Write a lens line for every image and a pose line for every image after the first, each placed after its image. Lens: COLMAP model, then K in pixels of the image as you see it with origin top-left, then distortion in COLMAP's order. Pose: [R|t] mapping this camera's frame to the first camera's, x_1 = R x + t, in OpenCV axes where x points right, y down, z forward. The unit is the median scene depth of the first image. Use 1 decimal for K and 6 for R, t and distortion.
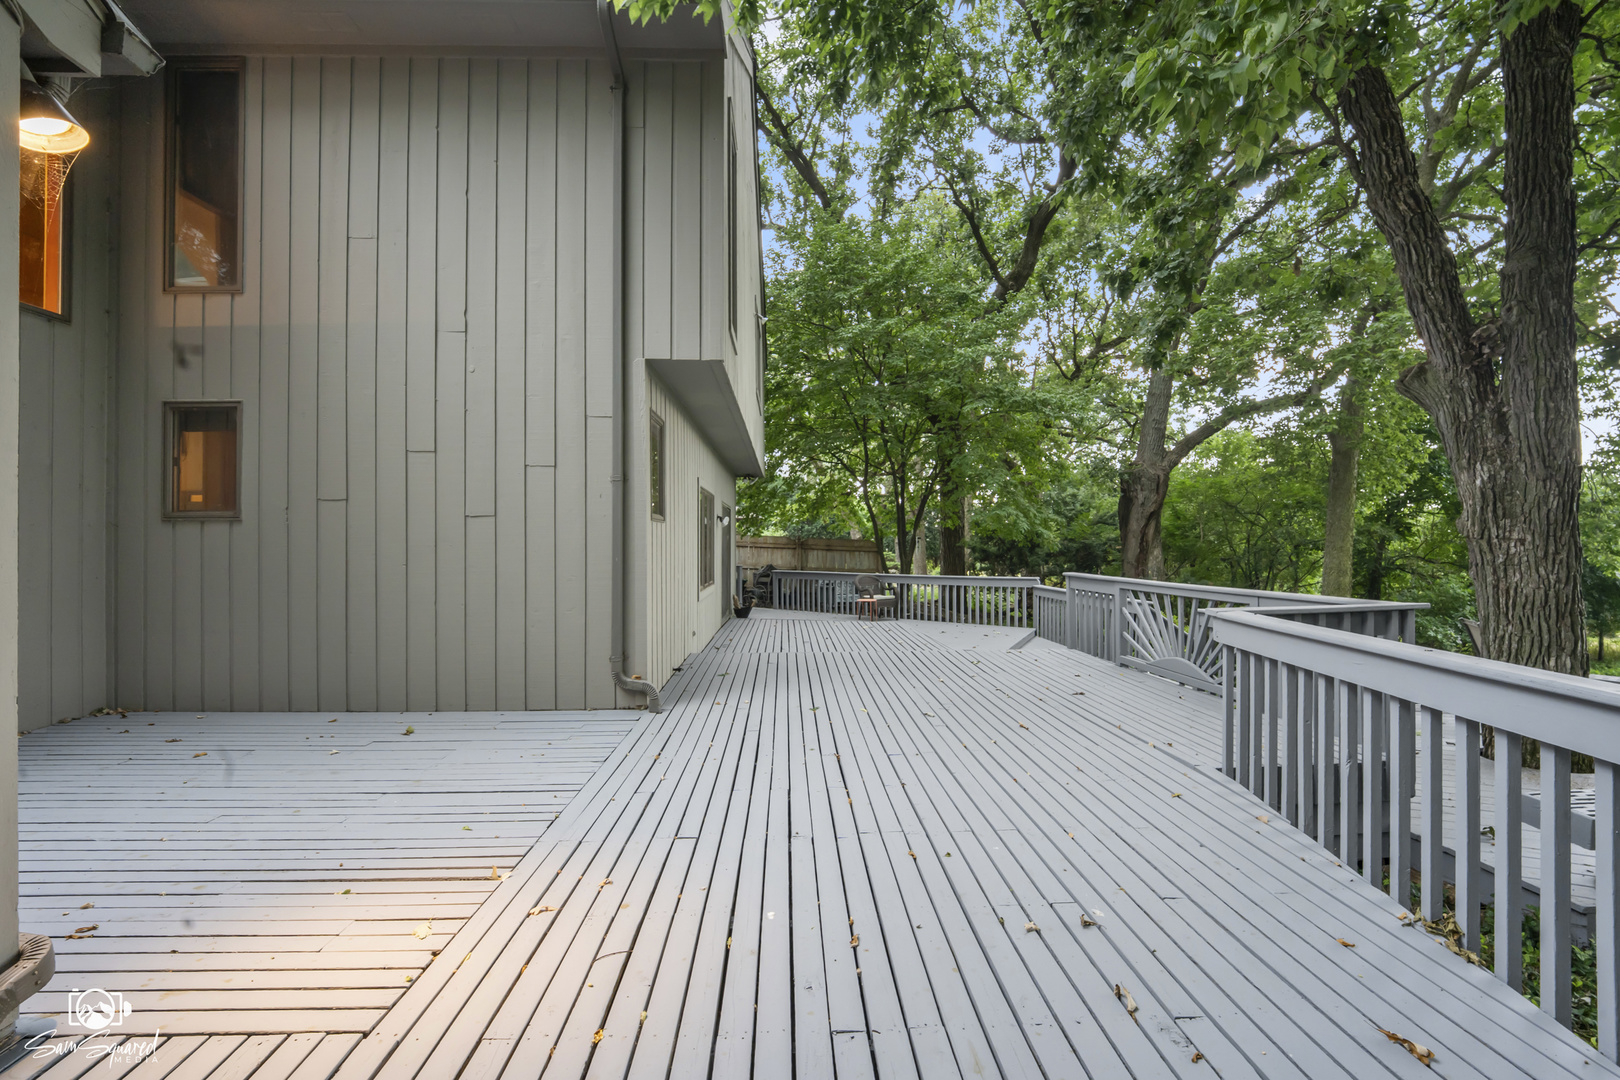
lens RADIAL K [[668.7, 0, 804.6], [0, 668.7, 540.8], [0, 0, 1]] dist [-0.003186, -0.000288]
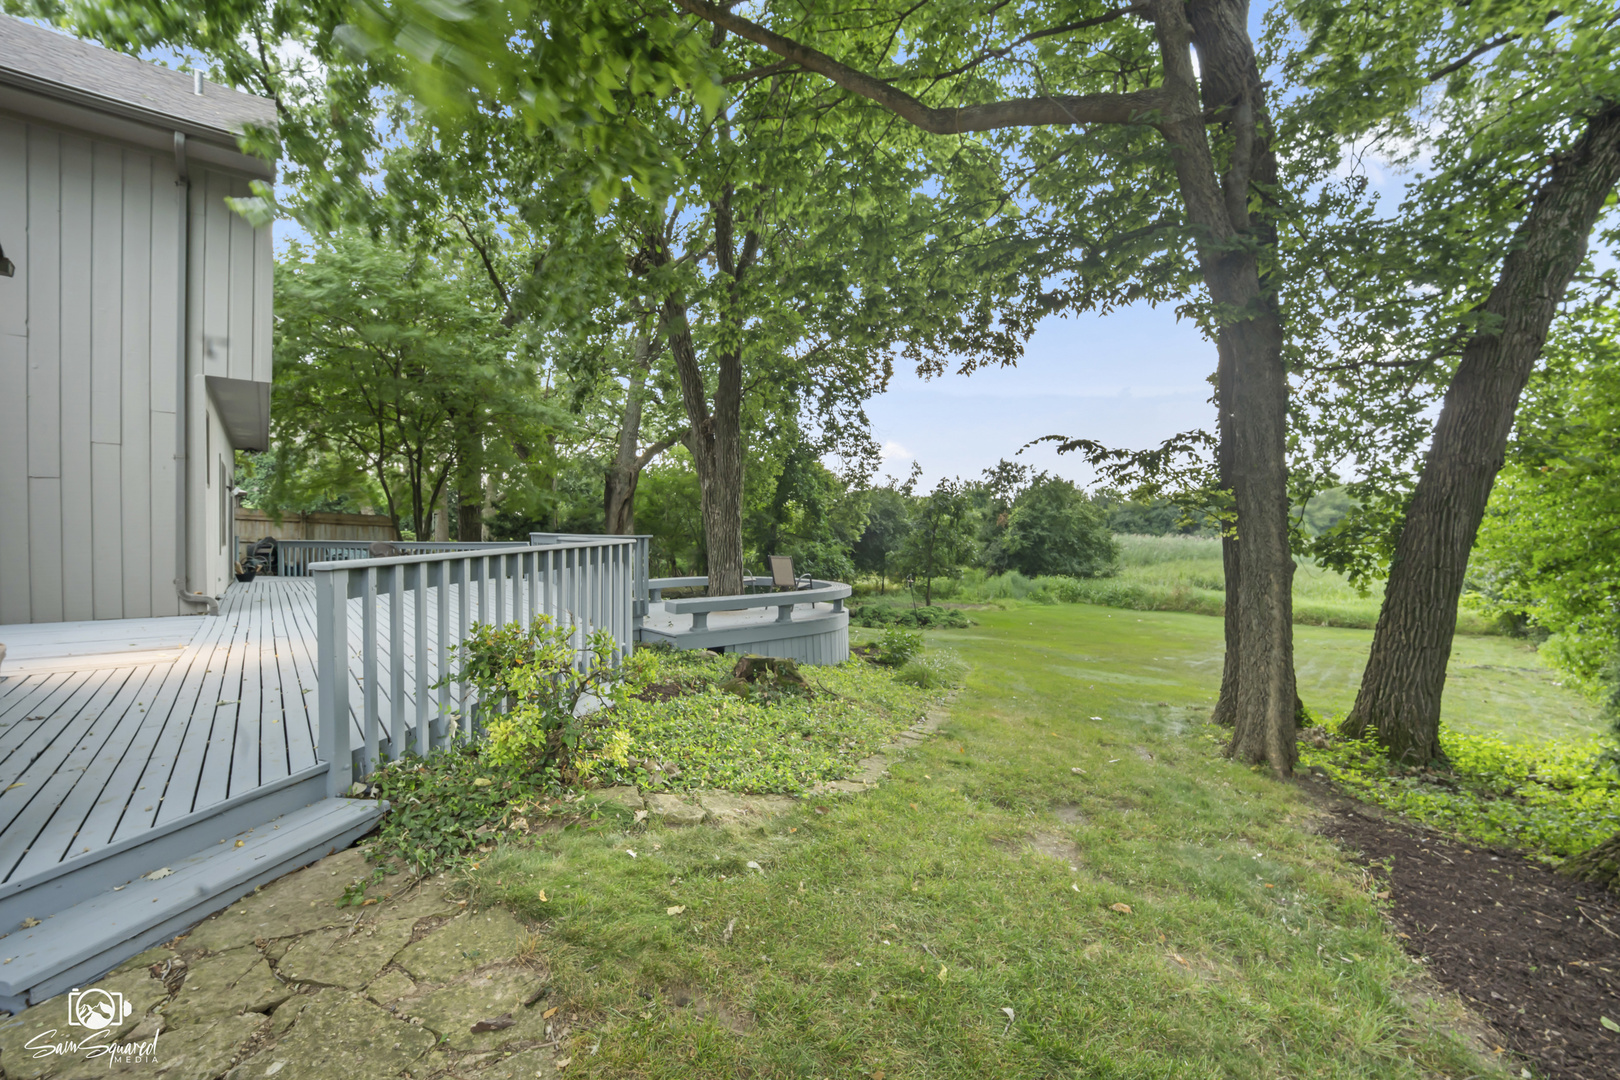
lens RADIAL K [[668.7, 0, 800.4], [0, 668.7, 534.1], [0, 0, 1]] dist [-0.003186, -0.000288]
pose [[0.793495, 0.005122, 0.608555, -0.028803], [-0.011539, 0.999911, 0.006629, 0.015157], [-0.608467, -0.012282, 0.793484, -0.294959]]
